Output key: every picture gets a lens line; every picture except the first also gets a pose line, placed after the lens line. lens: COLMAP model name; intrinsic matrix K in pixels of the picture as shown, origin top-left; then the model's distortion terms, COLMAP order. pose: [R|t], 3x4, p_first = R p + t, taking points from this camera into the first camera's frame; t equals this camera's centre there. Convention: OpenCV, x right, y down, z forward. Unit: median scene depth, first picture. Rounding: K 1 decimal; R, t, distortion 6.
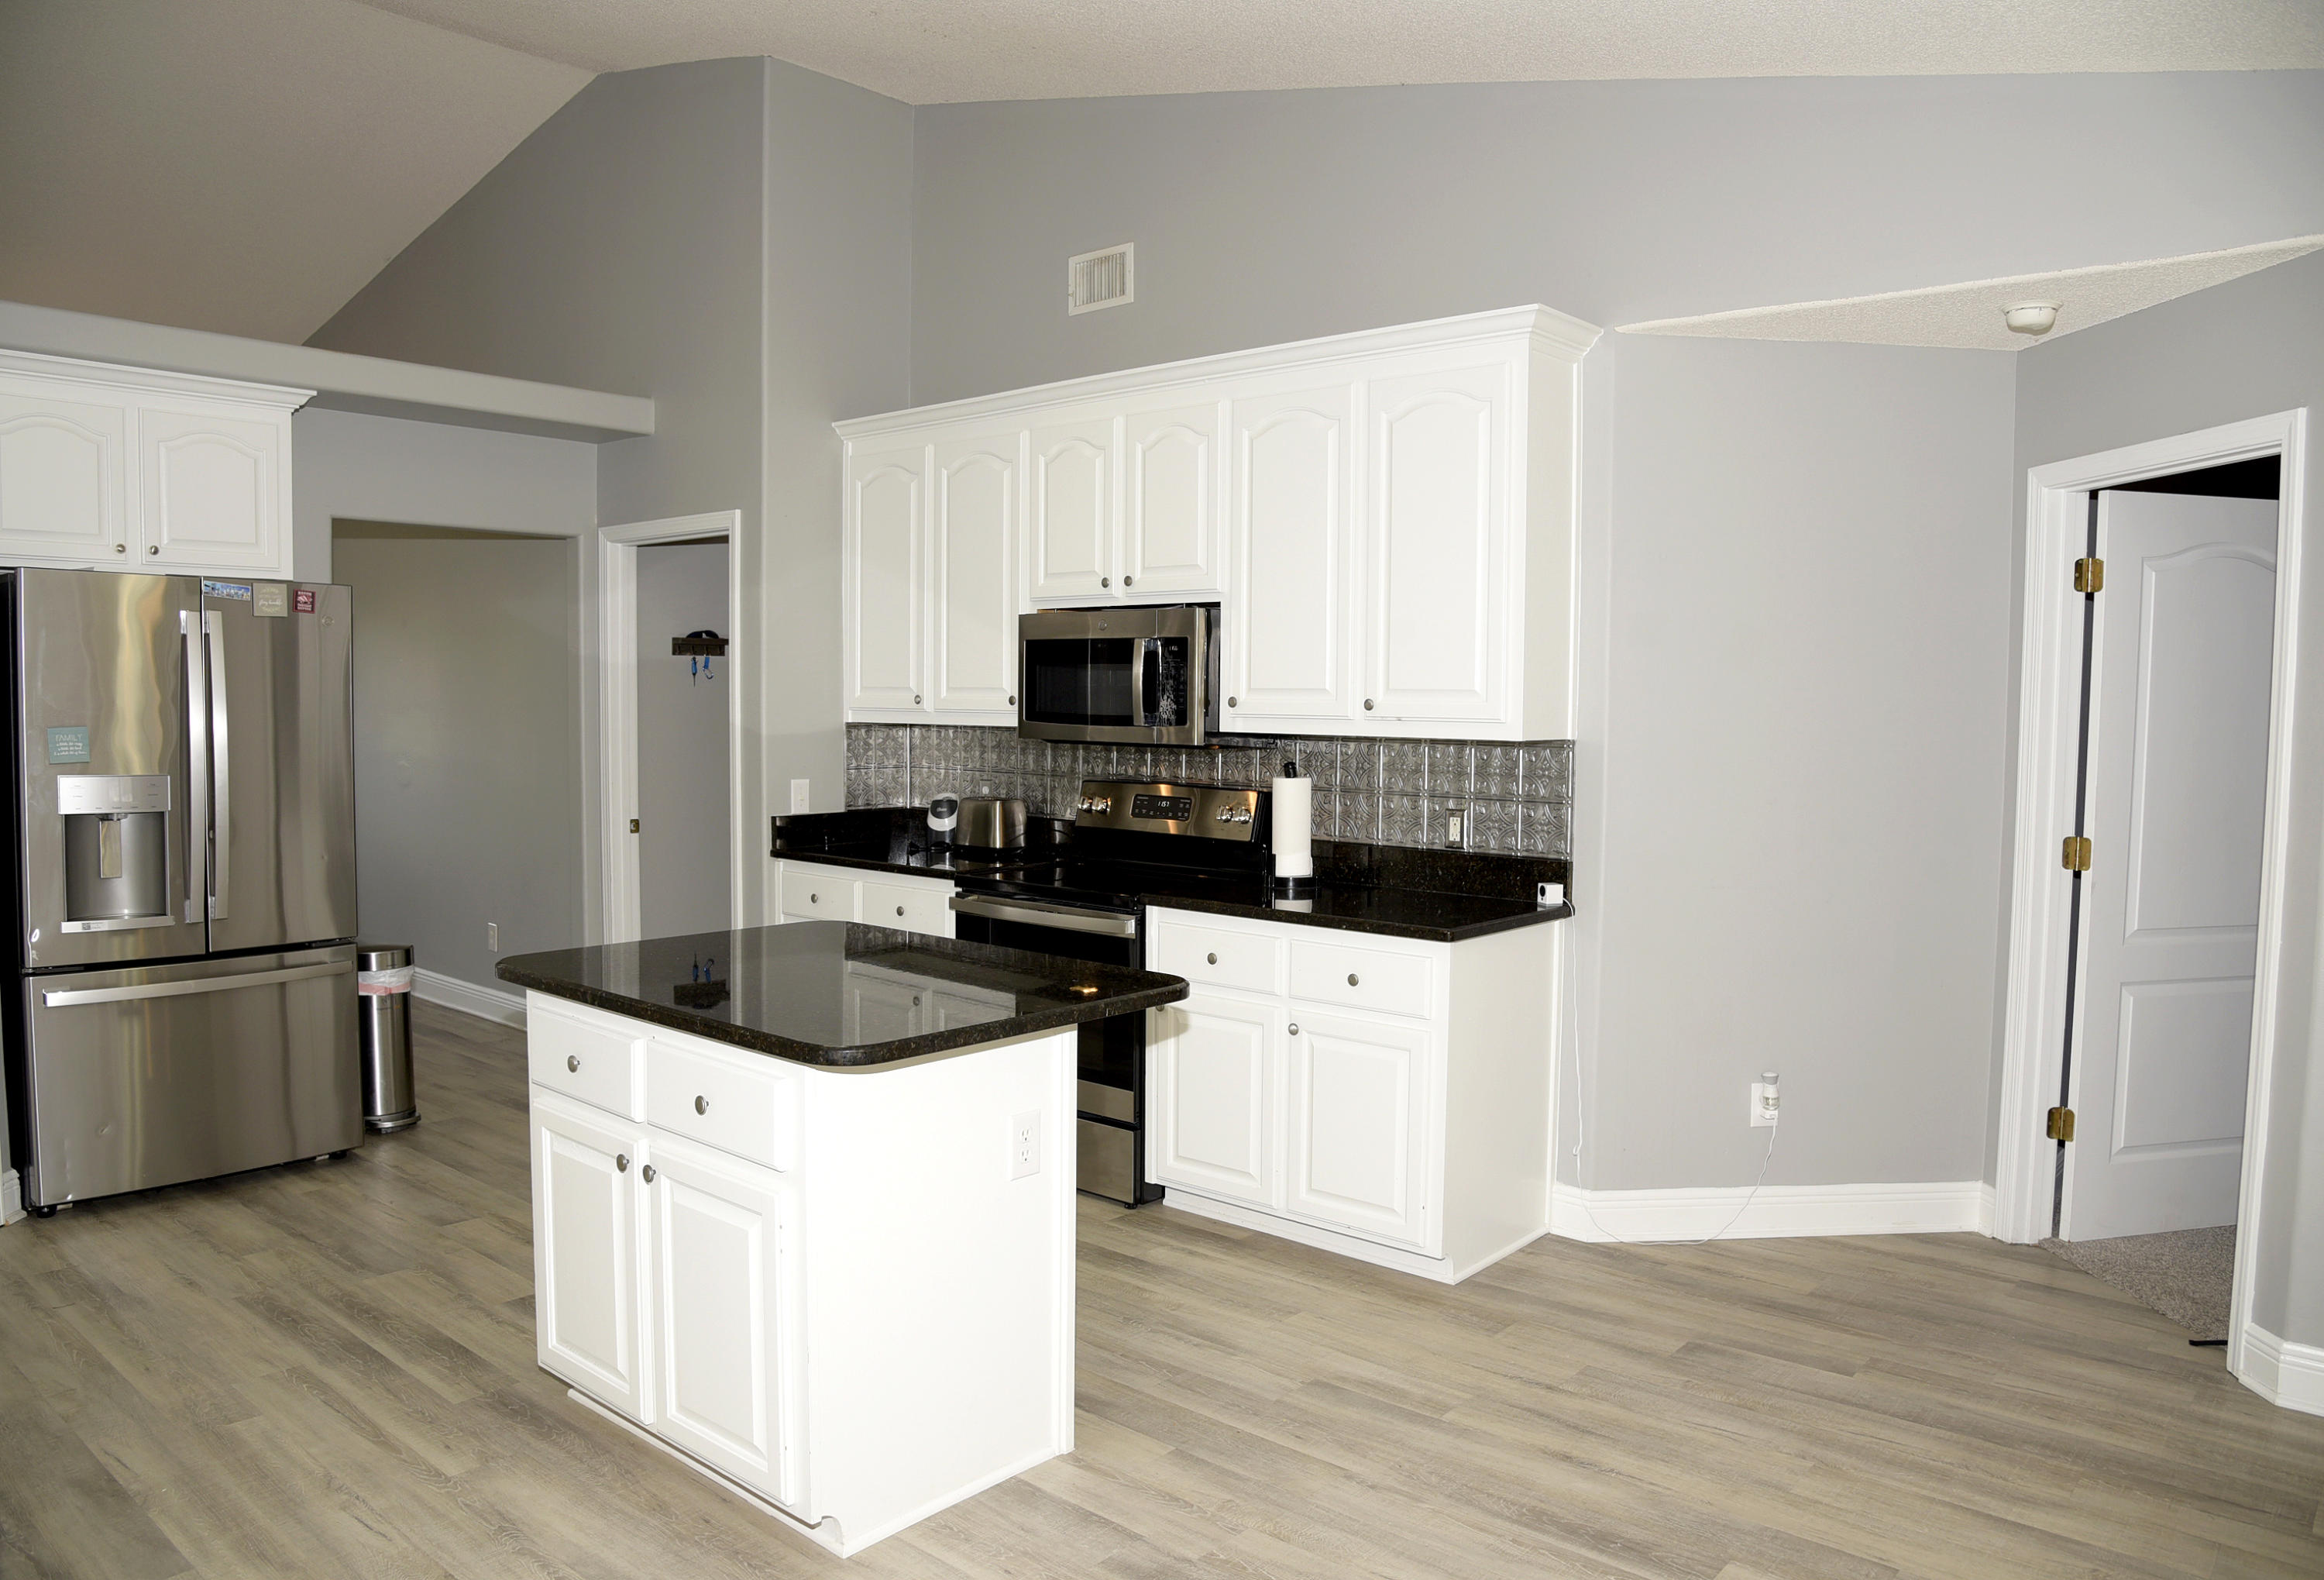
lens RADIAL K [[1616.3, 0, 1162.0], [0, 1616.3, 790.0], [0, 0, 1]] dist [-0.132293, 0.066587]
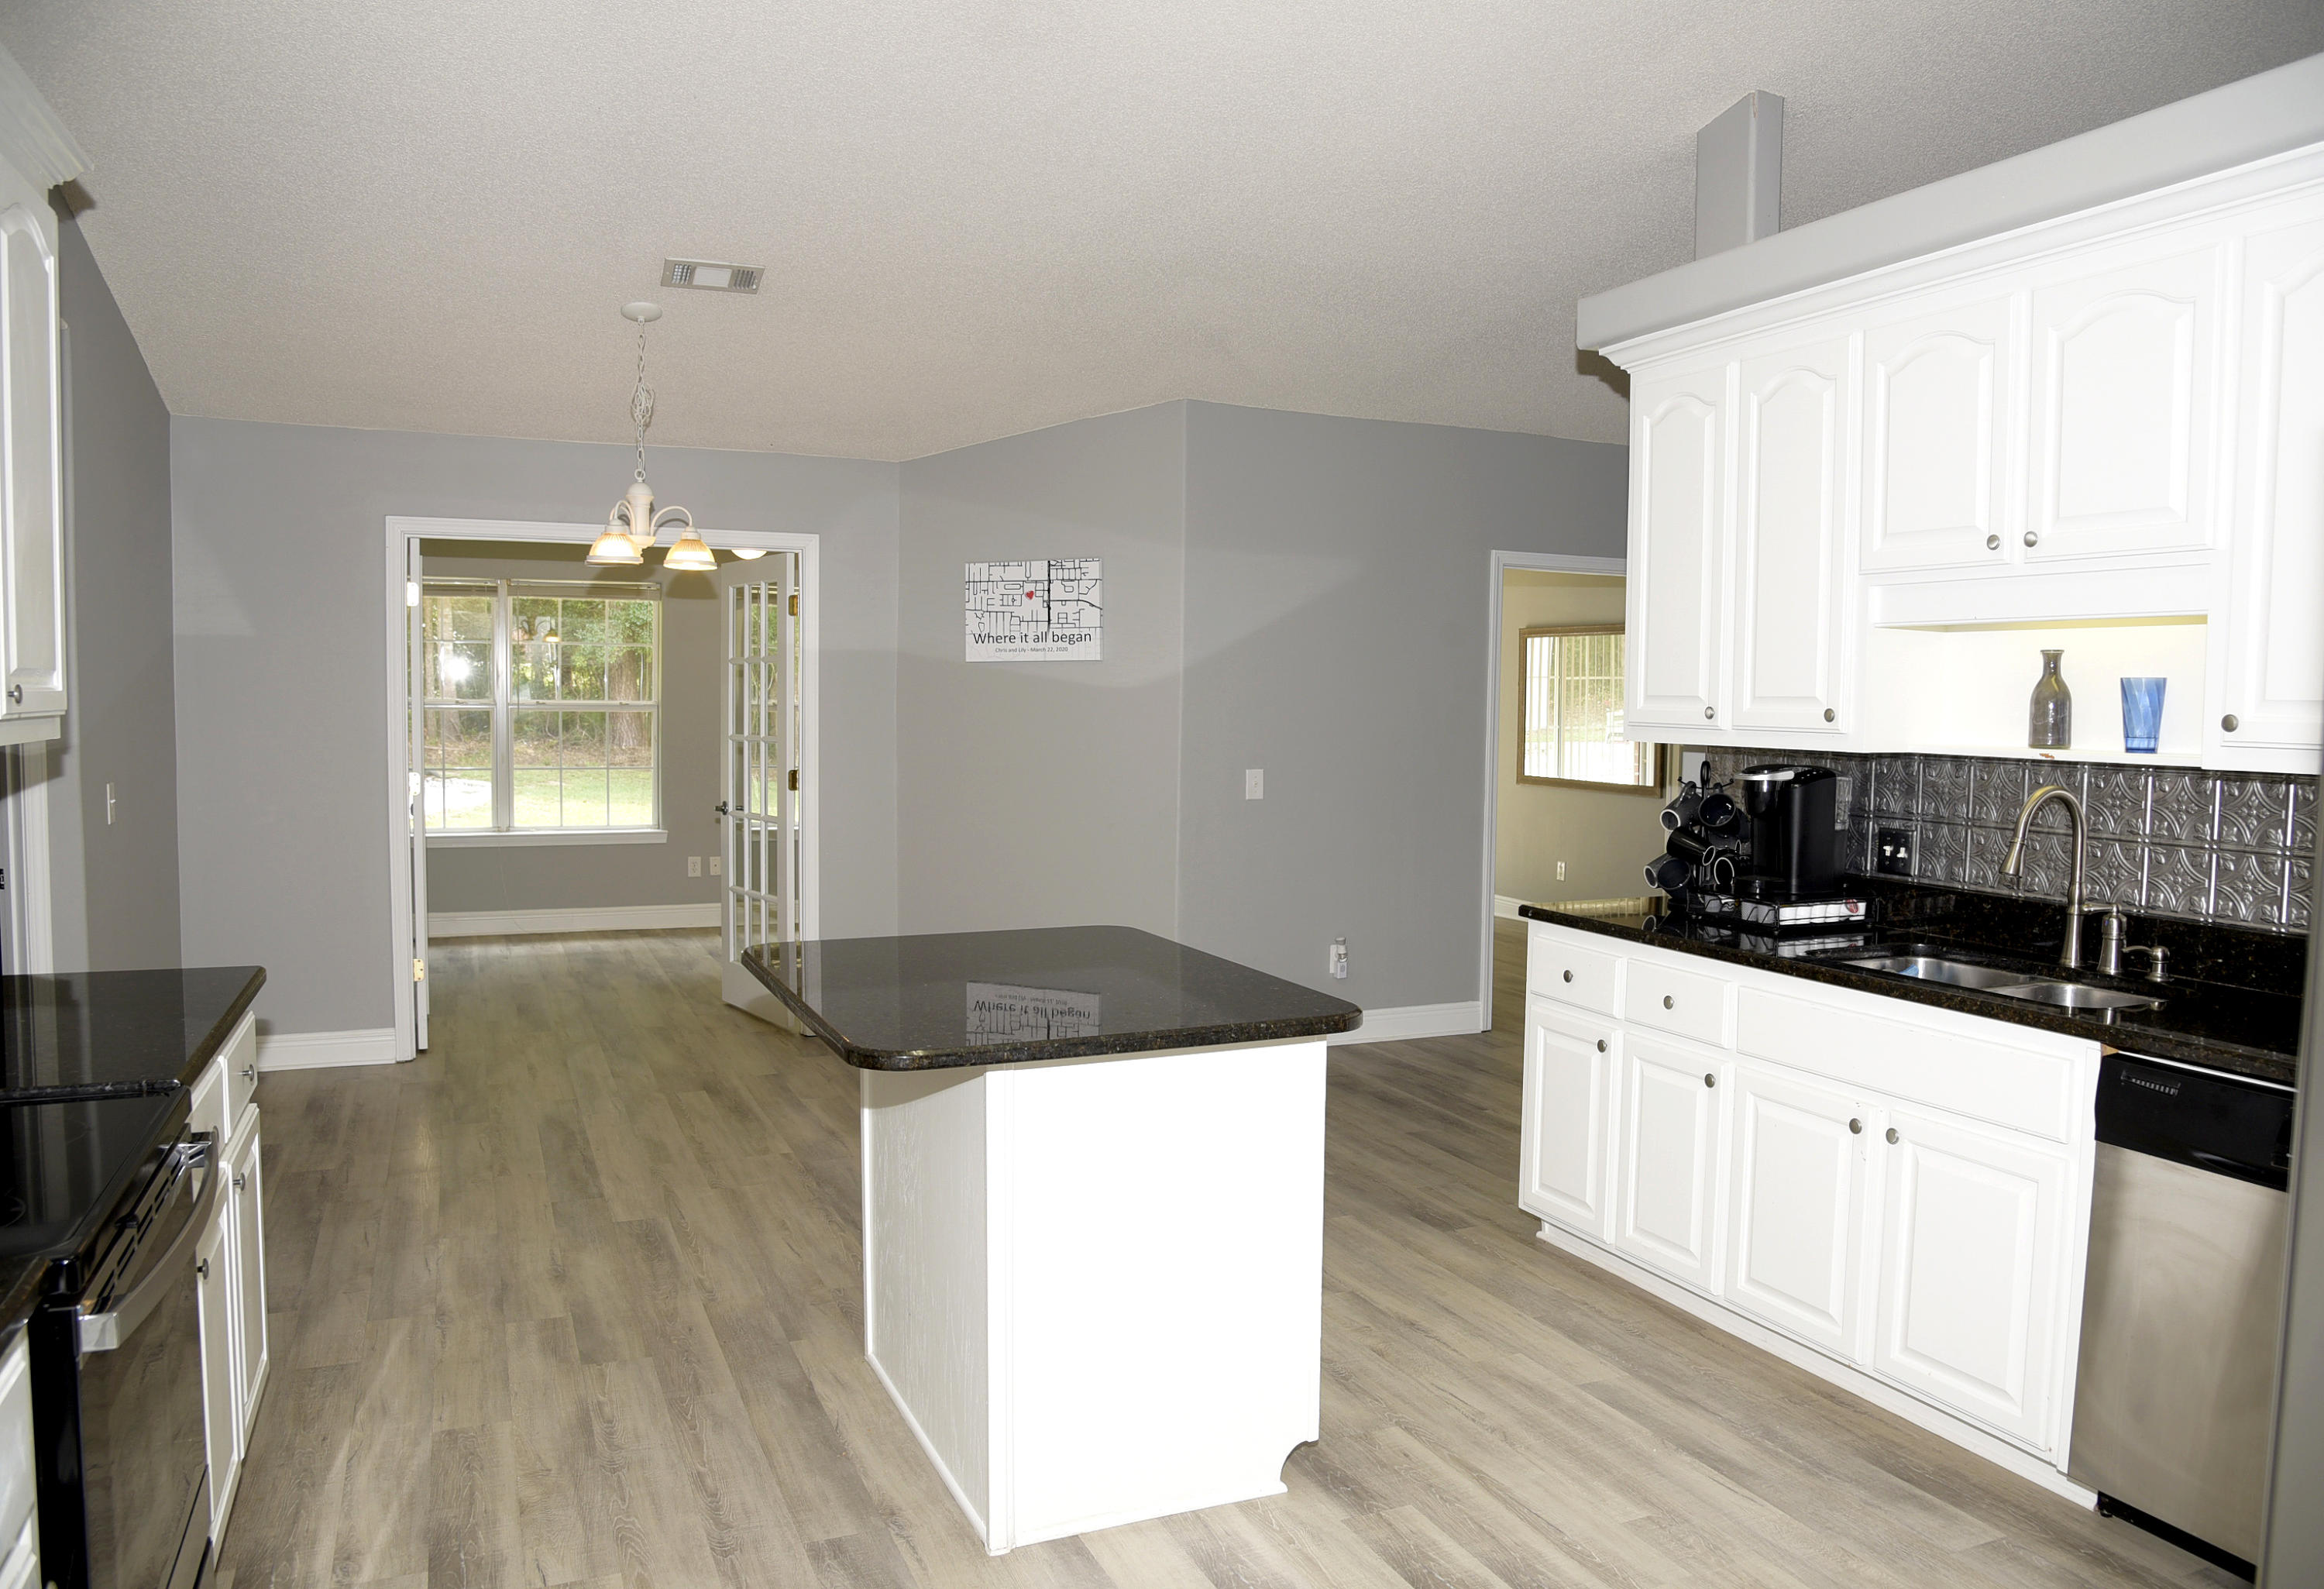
lens RADIAL K [[1623.5, 0, 1194.8], [0, 1623.5, 806.4], [0, 0, 1]] dist [-0.112687, 0.059060]
pose [[-0.907018, -0.053130, 0.417727, -0.514507], [0.001677, 0.991545, 0.129754, -0.085232], [-0.421089, 0.118390, -0.899260, 1.334660]]
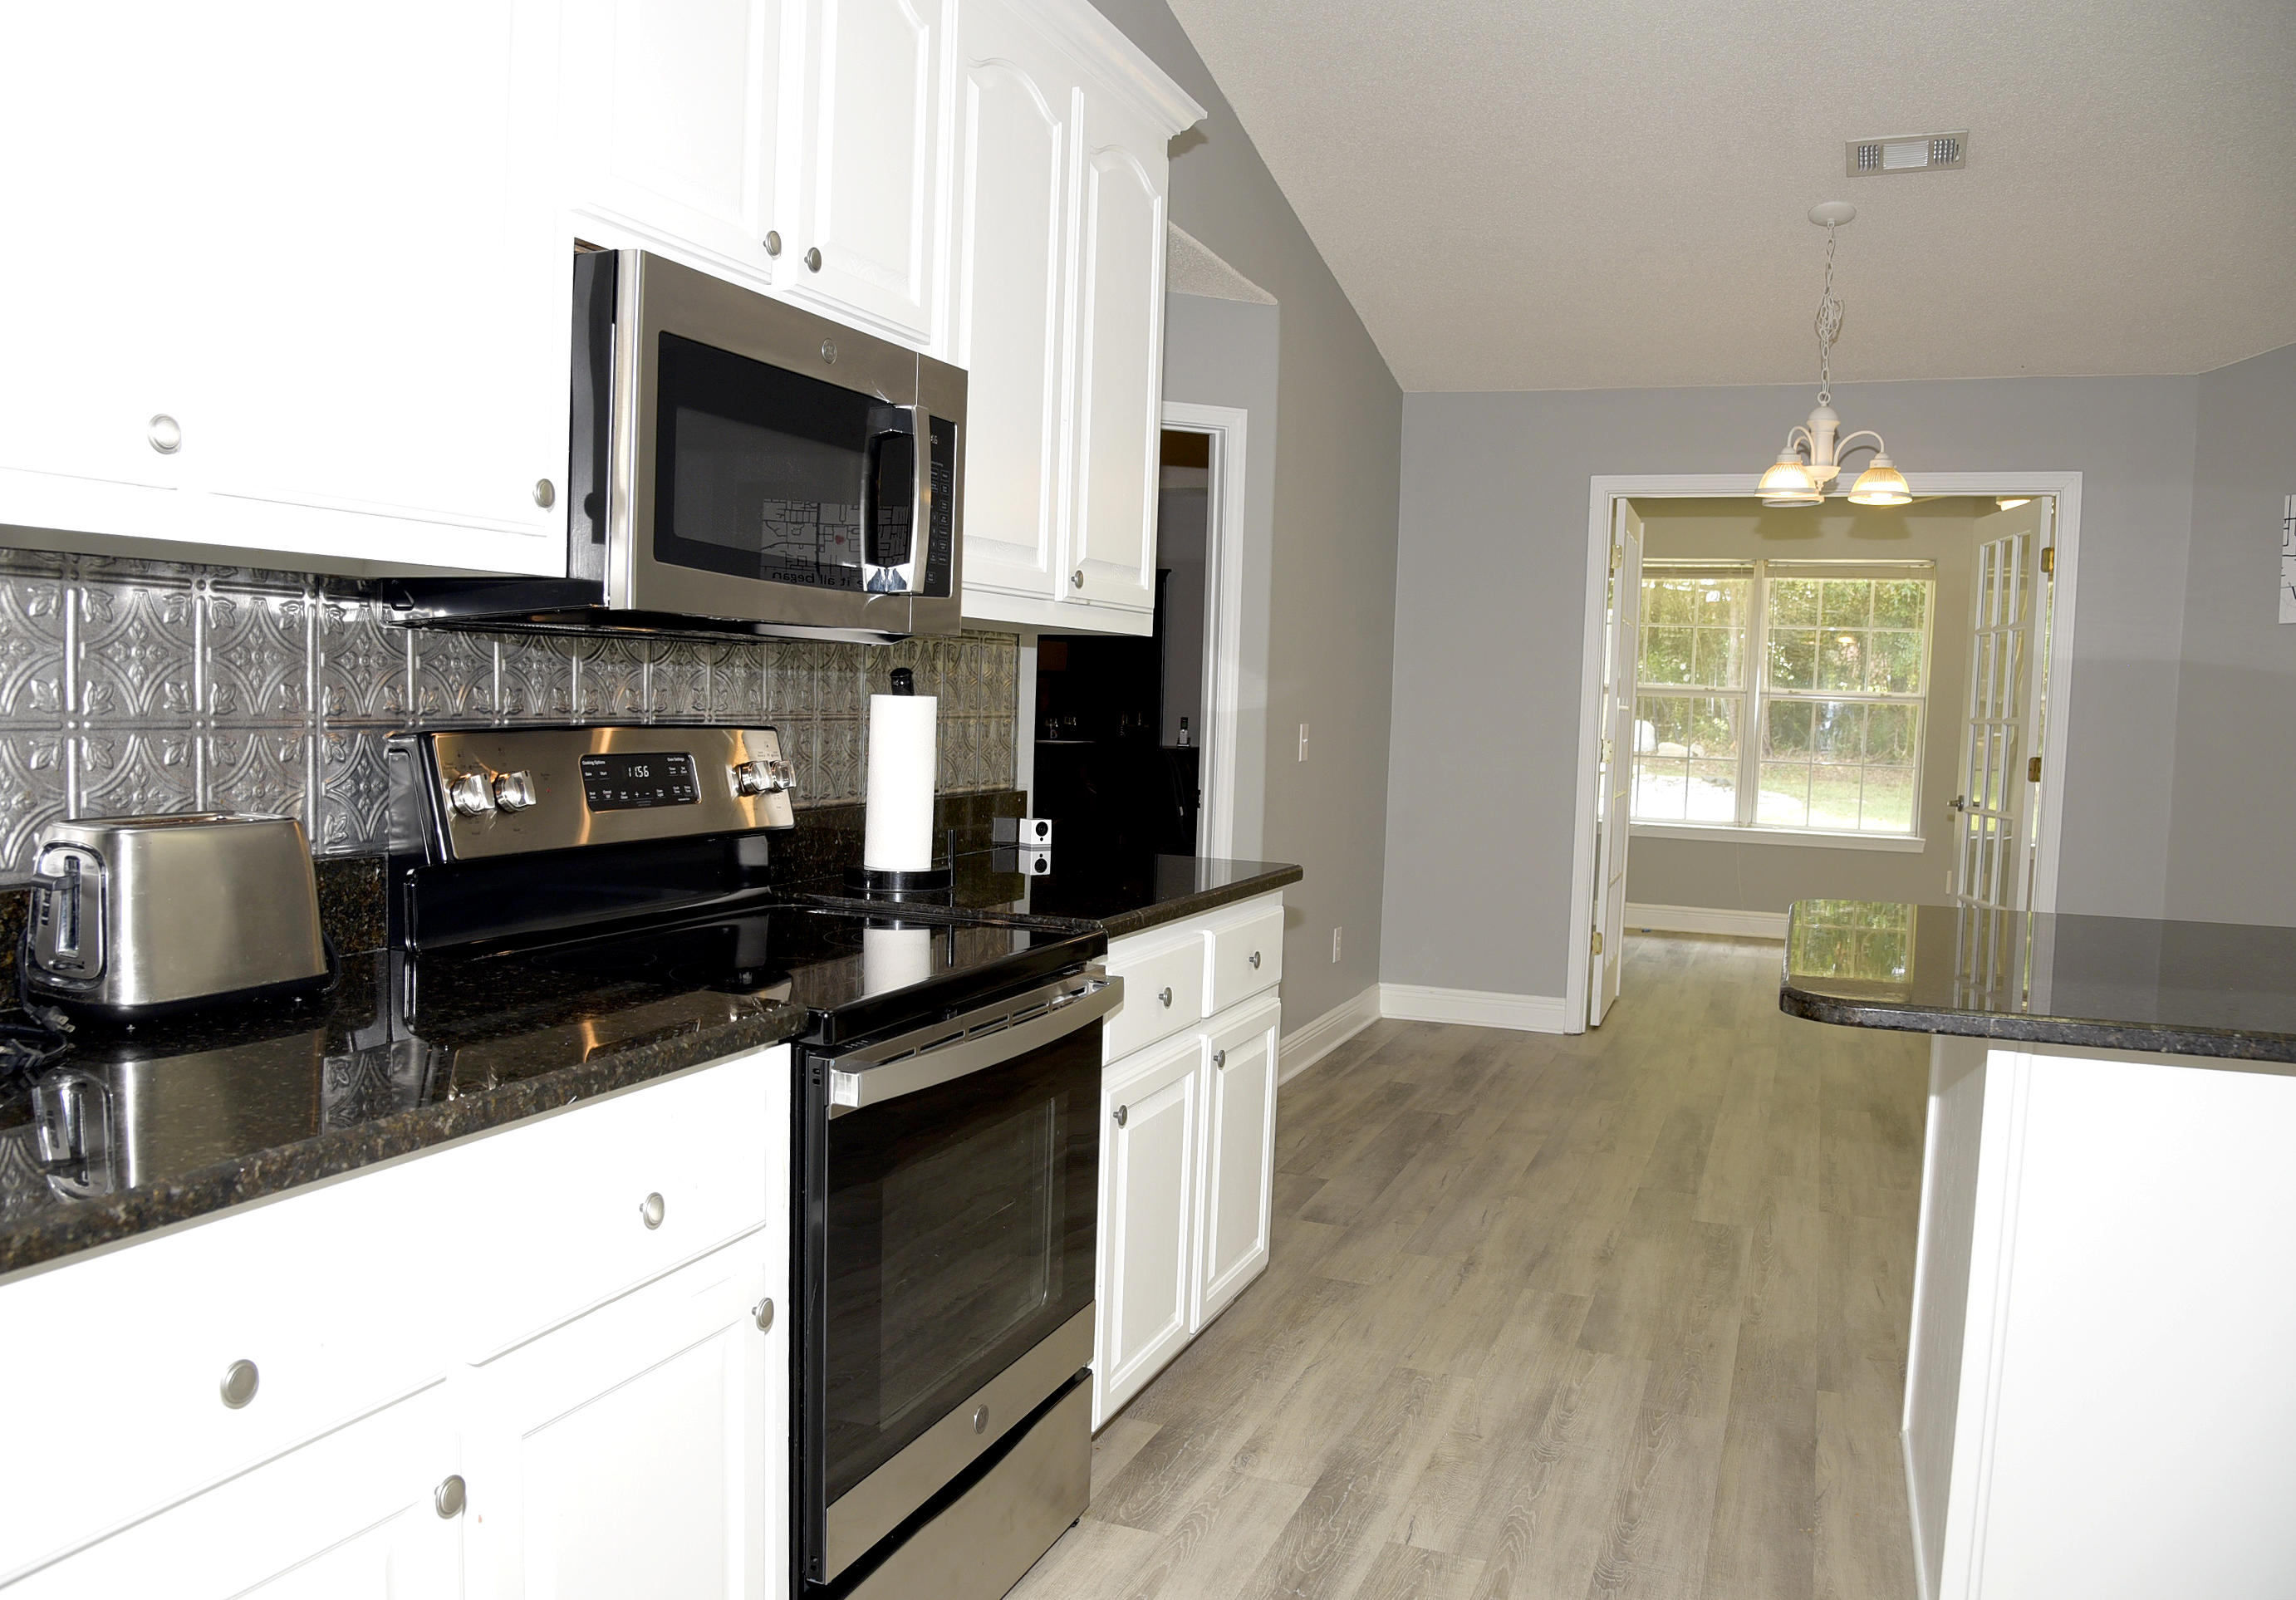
lens RADIAL K [[1700.5, 0, 1140.6], [0, 1700.5, 802.9], [0, 0, 1]] dist [-0.081520, 0.040793]
pose [[-0.316029, -0.082140, 0.945187, -0.552140], [0.025201, 0.995167, 0.094910, -0.026560], [-0.948415, 0.053814, -0.312431, 1.194249]]
